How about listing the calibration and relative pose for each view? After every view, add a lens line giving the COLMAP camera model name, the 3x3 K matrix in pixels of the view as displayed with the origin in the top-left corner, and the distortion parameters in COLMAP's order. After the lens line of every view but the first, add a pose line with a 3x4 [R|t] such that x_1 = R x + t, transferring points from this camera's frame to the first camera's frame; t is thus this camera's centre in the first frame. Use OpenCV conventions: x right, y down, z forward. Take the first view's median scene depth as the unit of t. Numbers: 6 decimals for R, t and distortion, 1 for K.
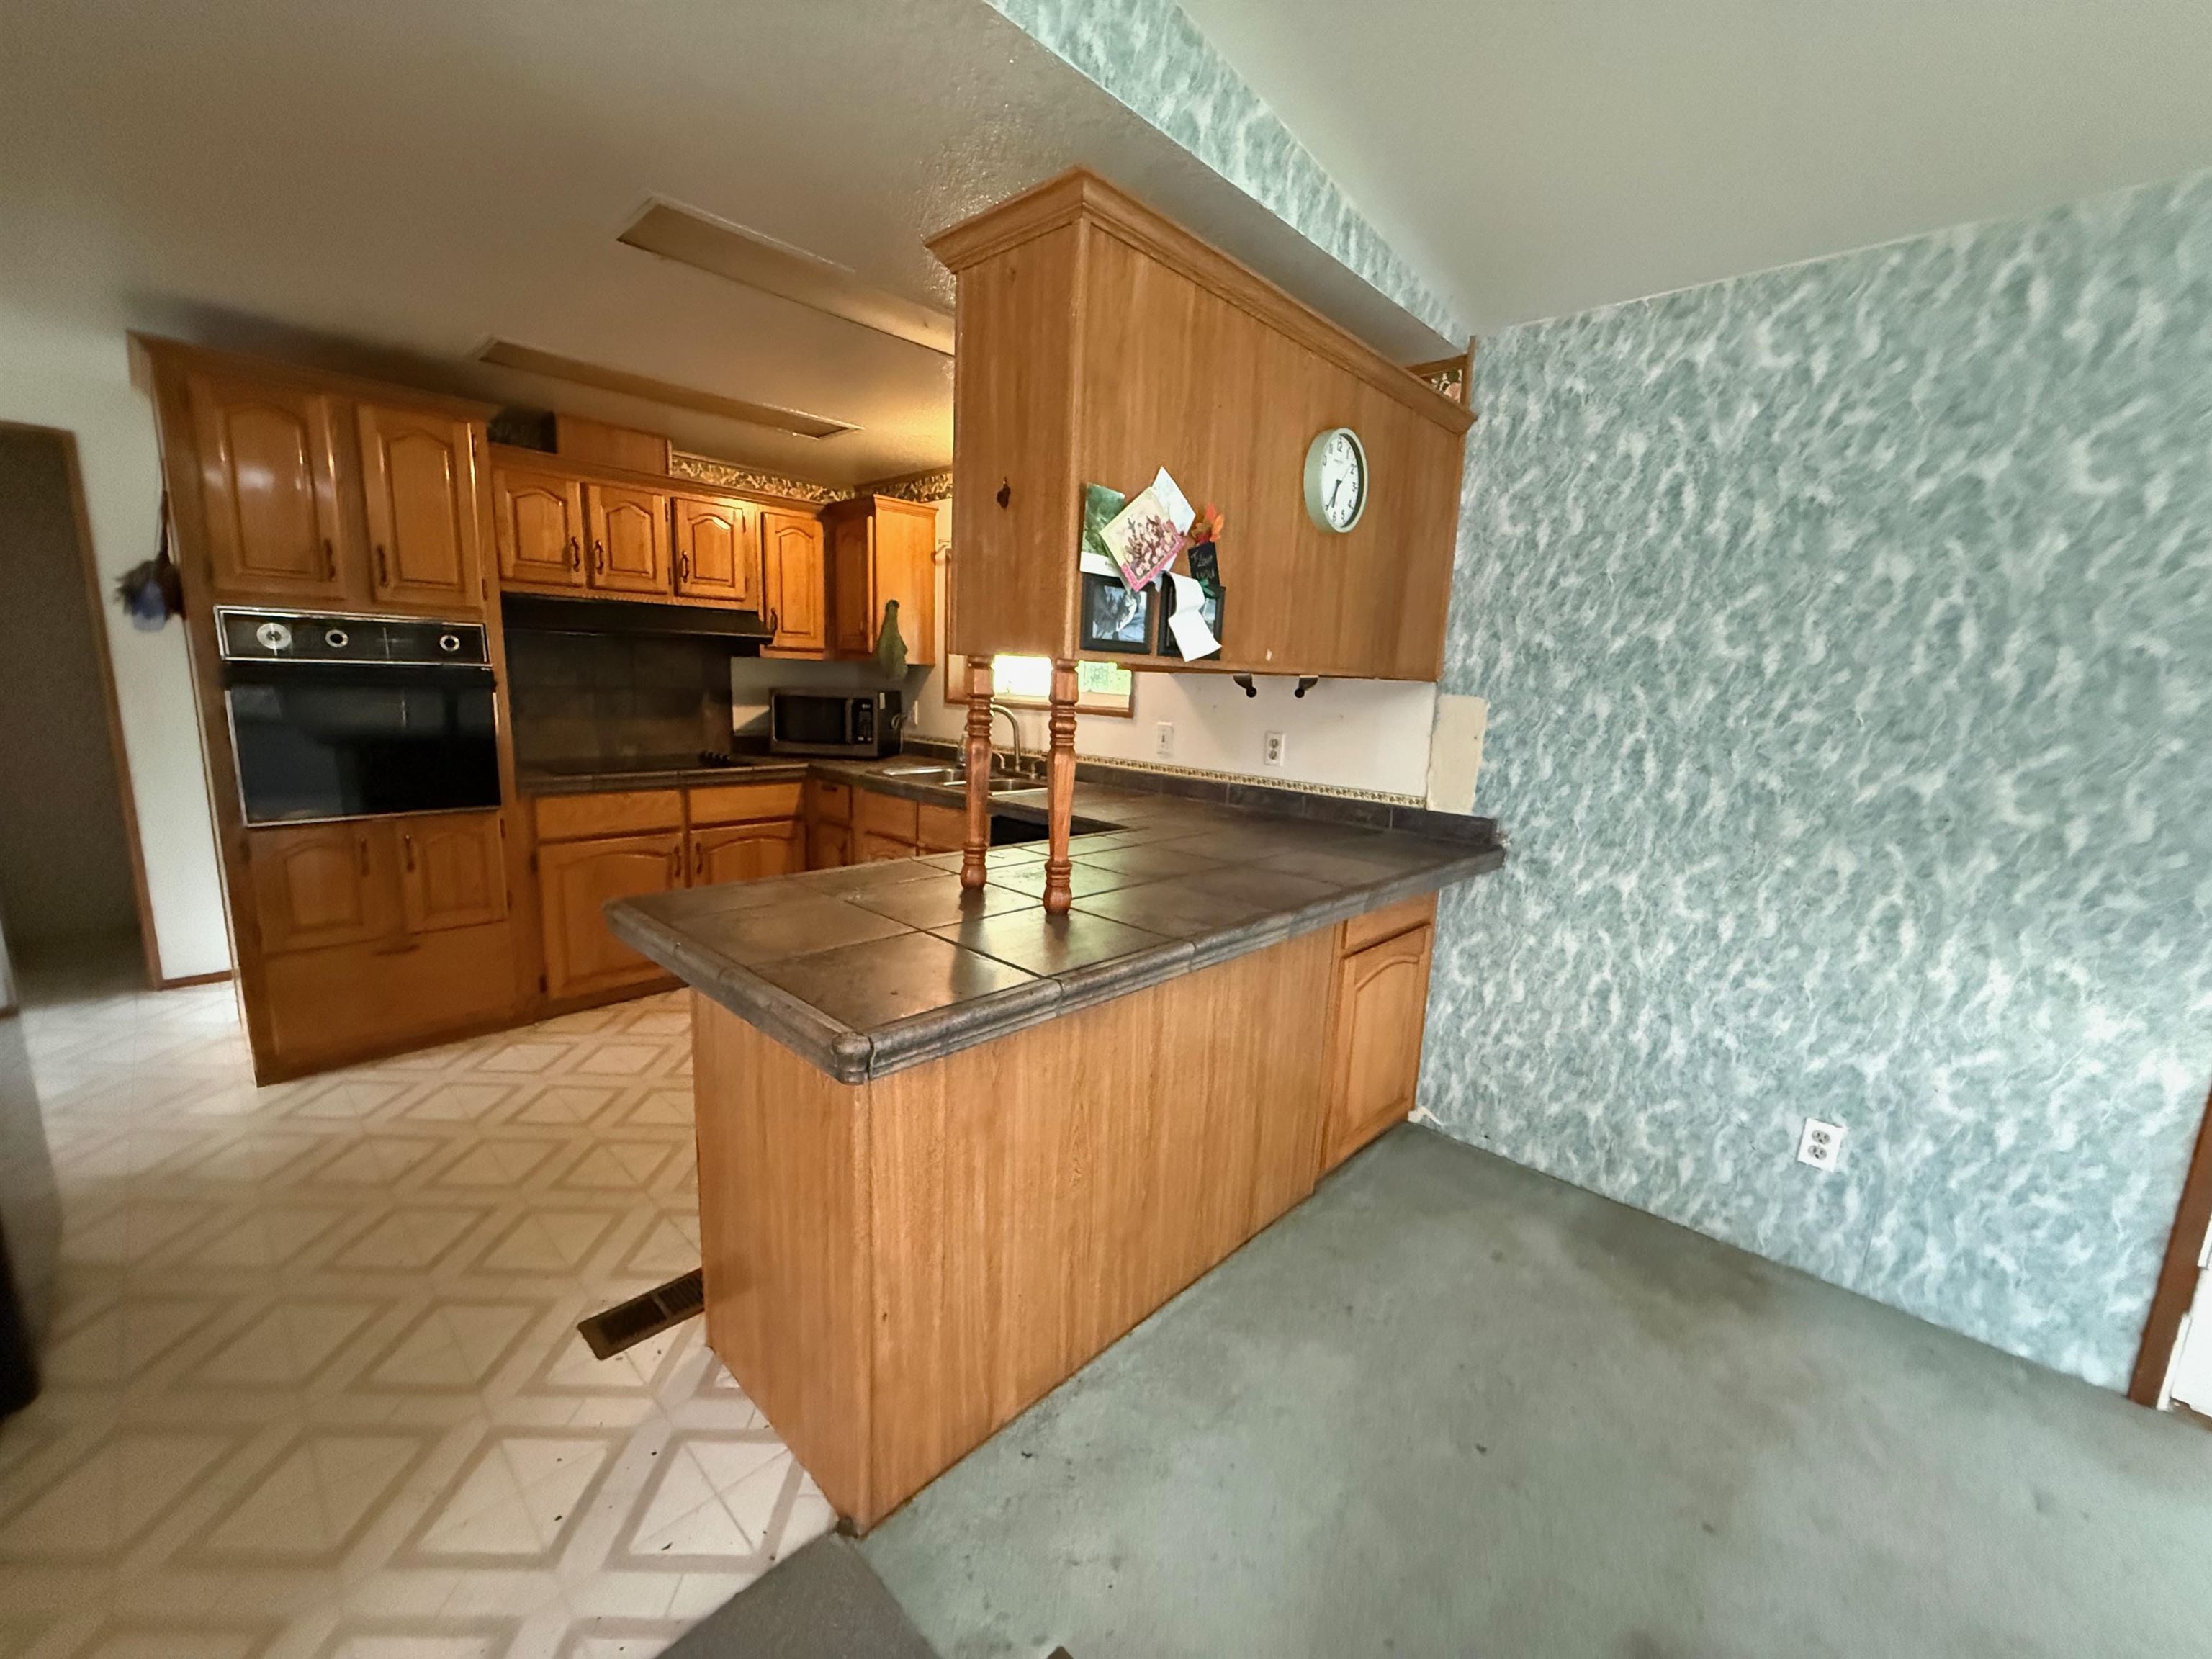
lens RADIAL K [[881.4, 0, 1098.2], [0, 881.4, 829.1], [0, 0, 1]] dist [0.000139, 0.000435]
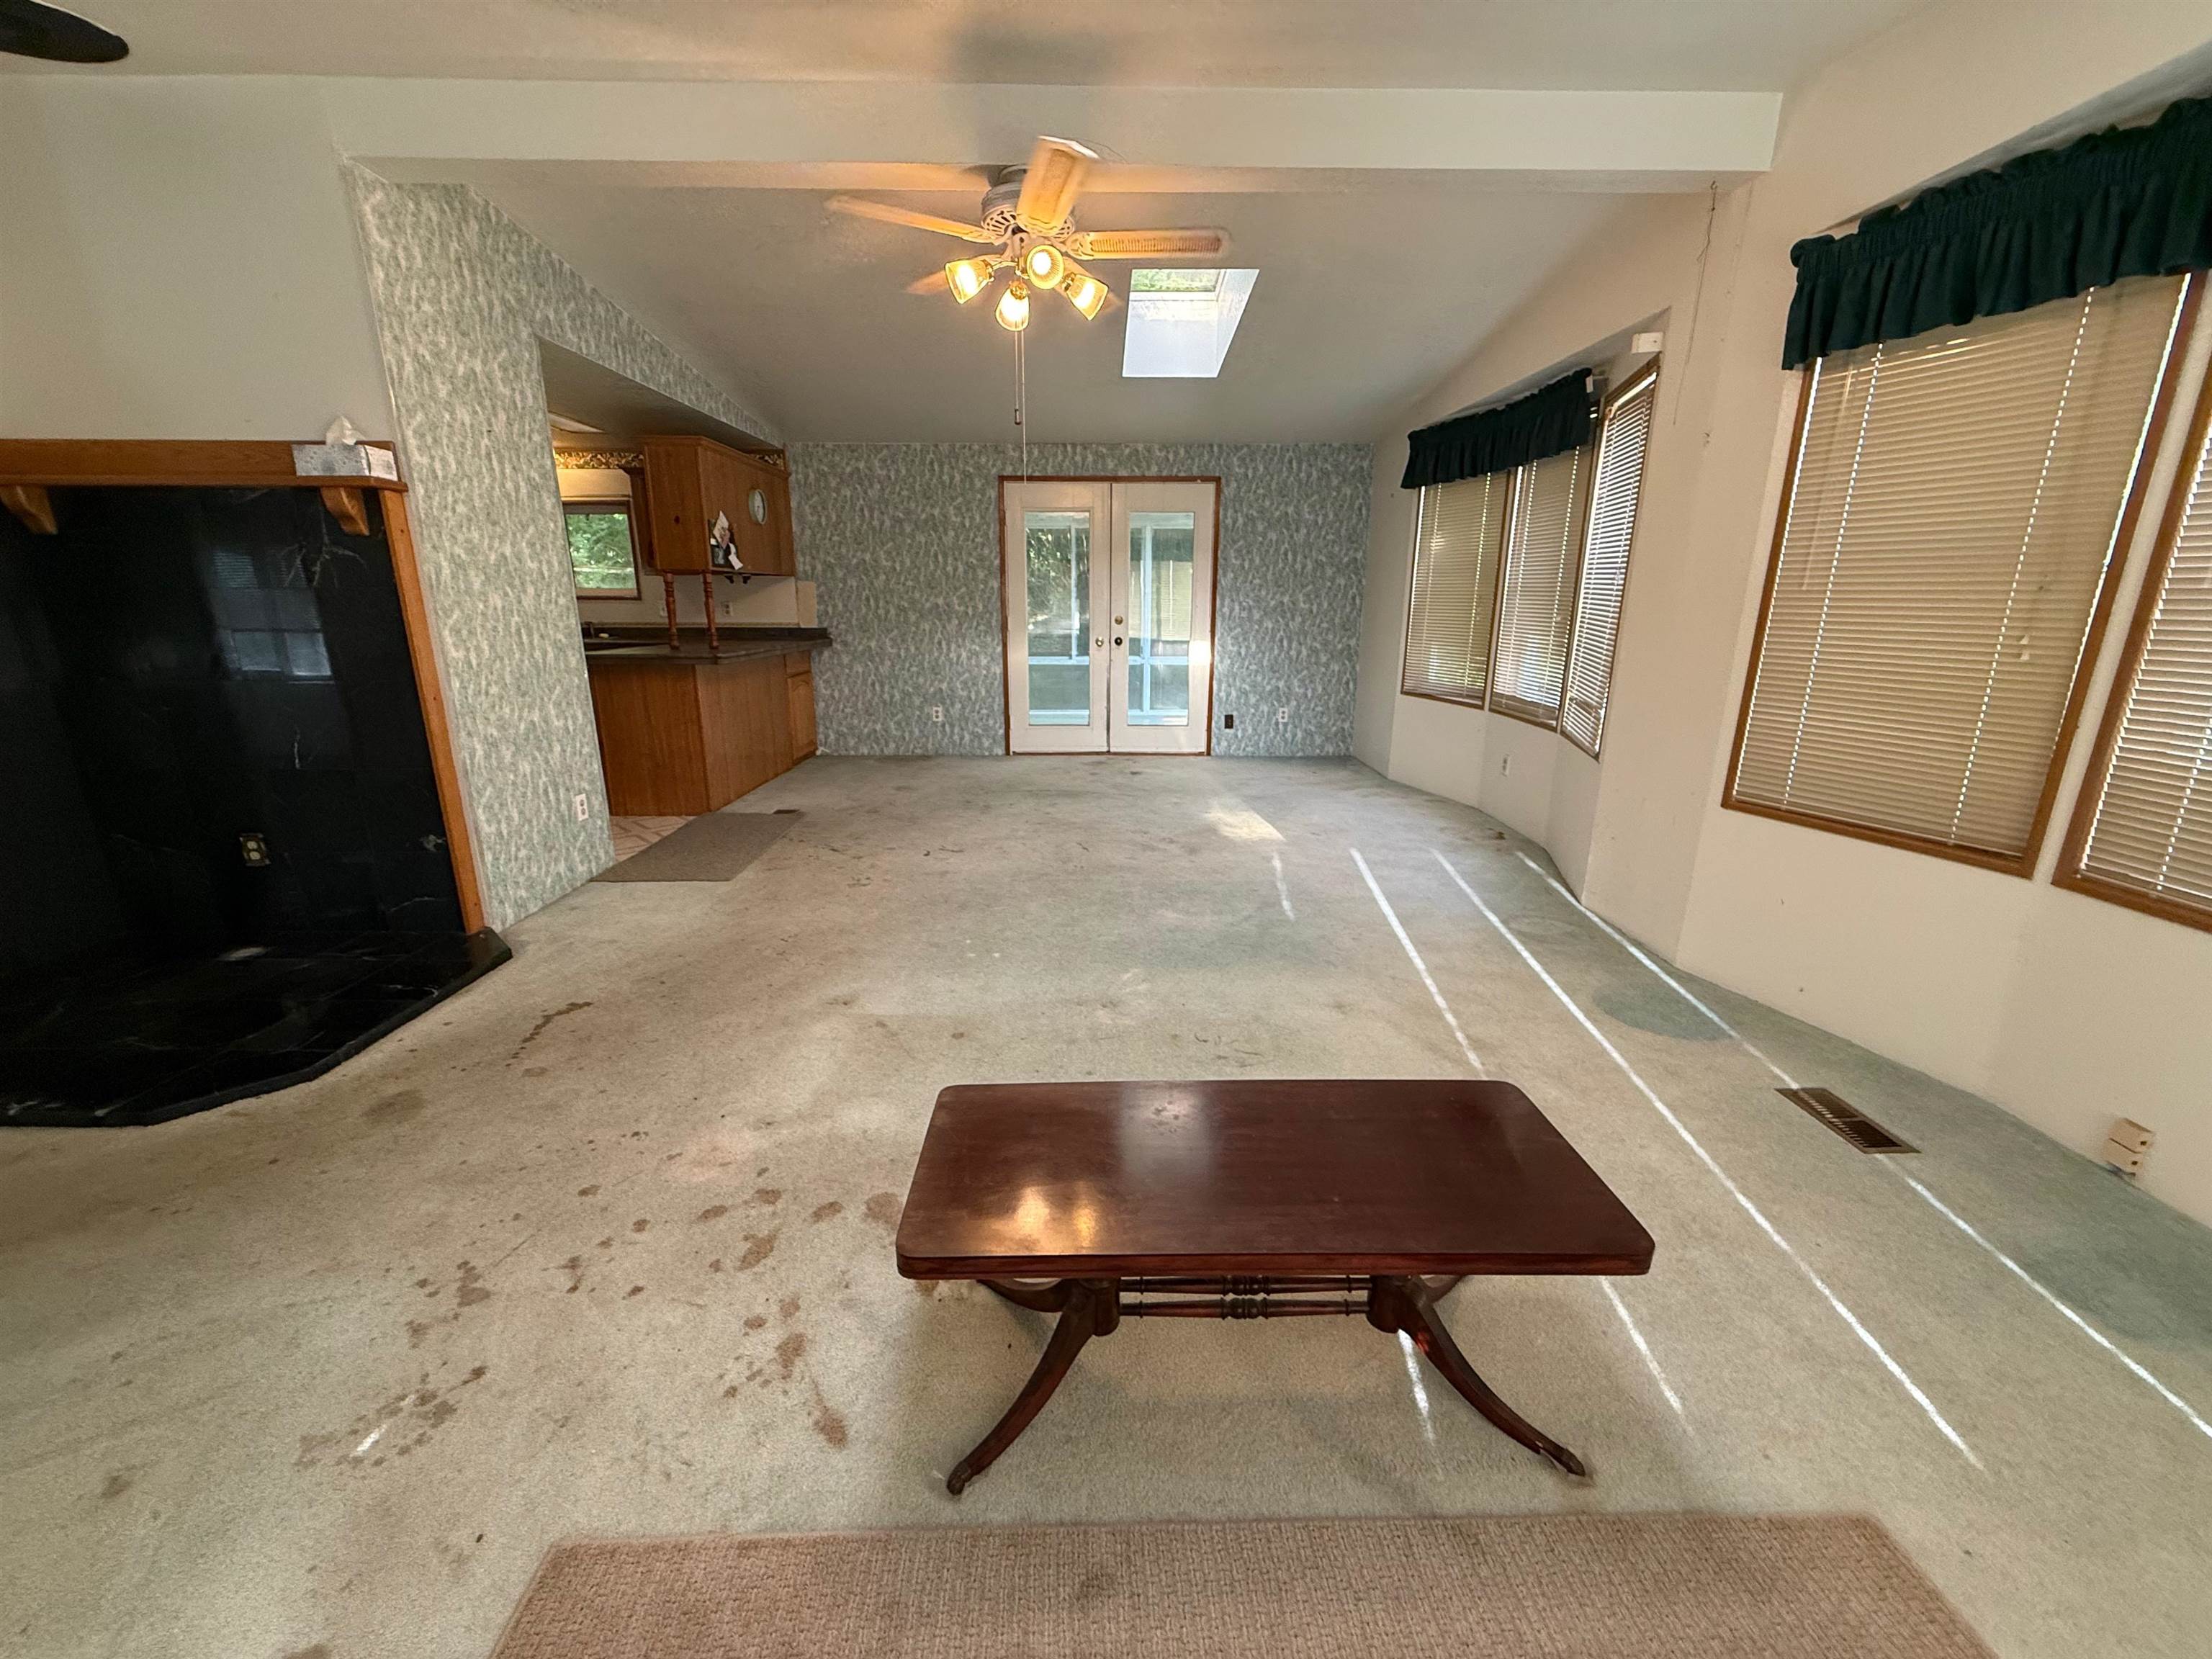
lens RADIAL K [[881.4, 0, 1101.8], [0, 881.4, 831.8], [0, 0, 1]] dist [0.000139, 0.000435]
pose [[0.717980, -0.215350, 0.661913, -0.818434], [0.144545, 0.976336, 0.160857, 0.271493], [-0.680890, -0.019816, 0.732117, -1.477223]]
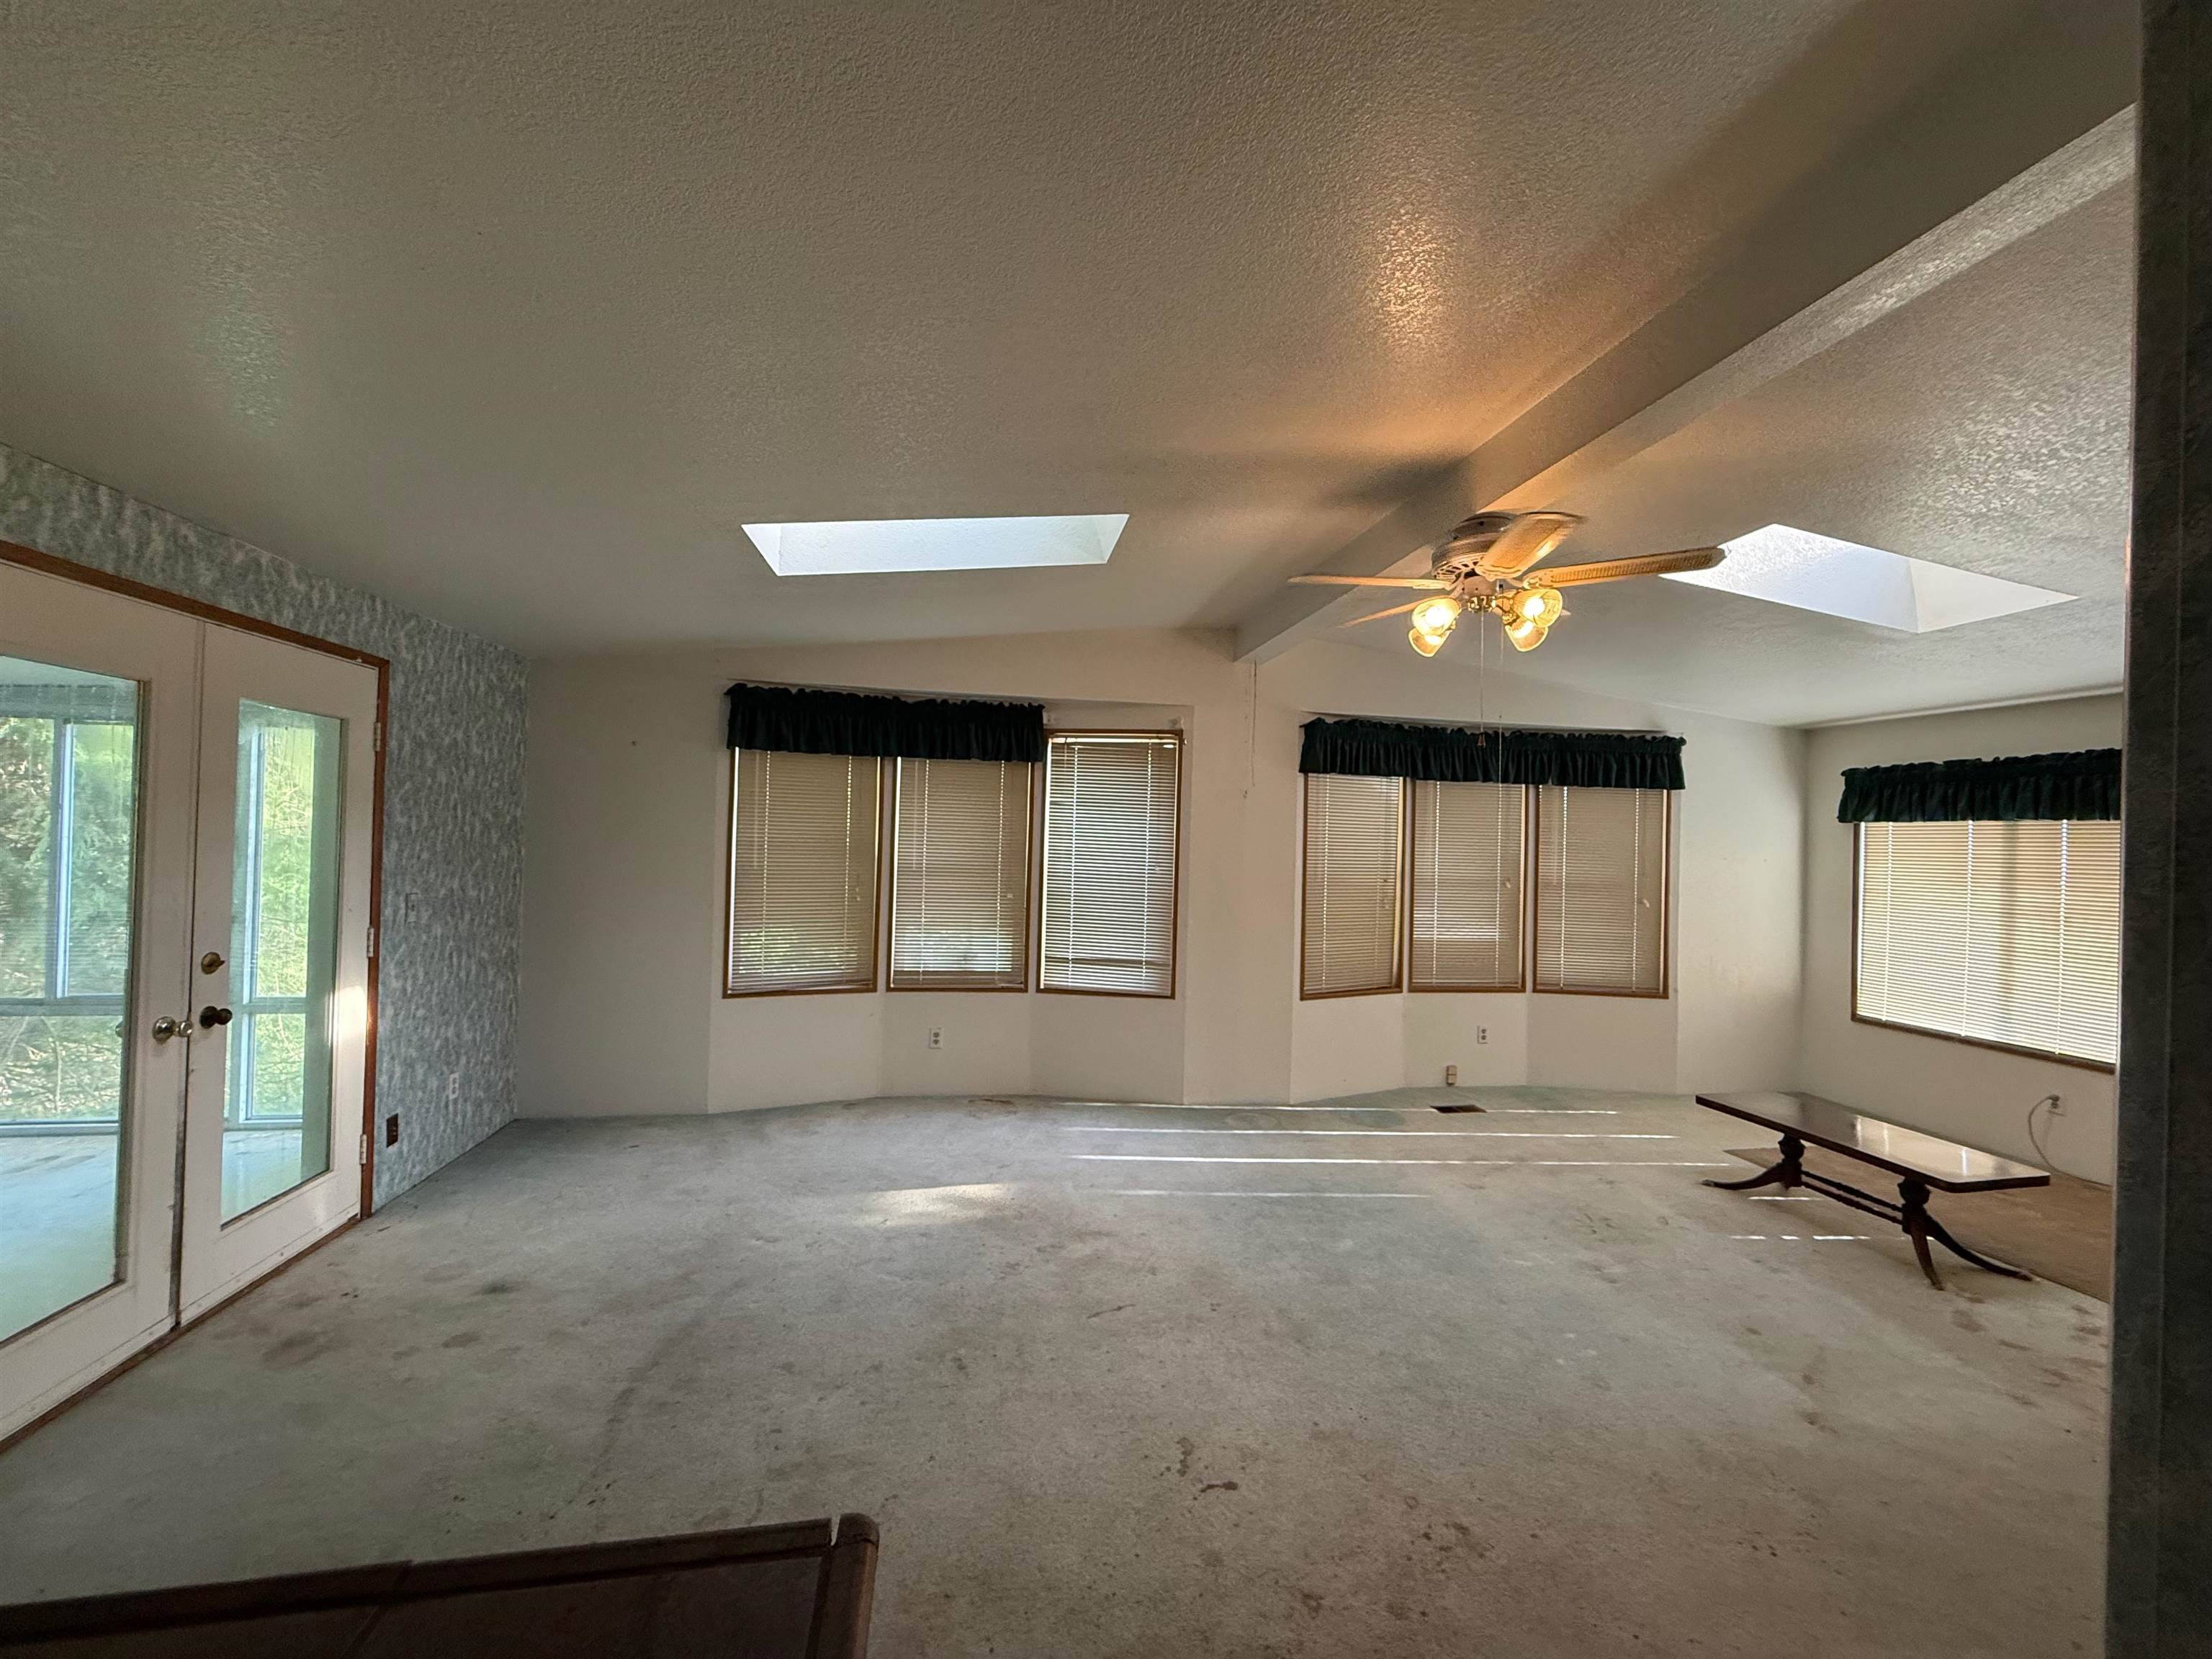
lens RADIAL K [[881.4, 0, 1100.3], [0, 881.4, 831.4], [0, 0, 1]] dist [0.000139, 0.000435]
pose [[-0.796547, -0.053118, 0.602239, -0.318117], [0.049759, 0.986993, 0.152868, -0.151484], [-0.602526, 0.151733, -0.783543, 0.520438]]
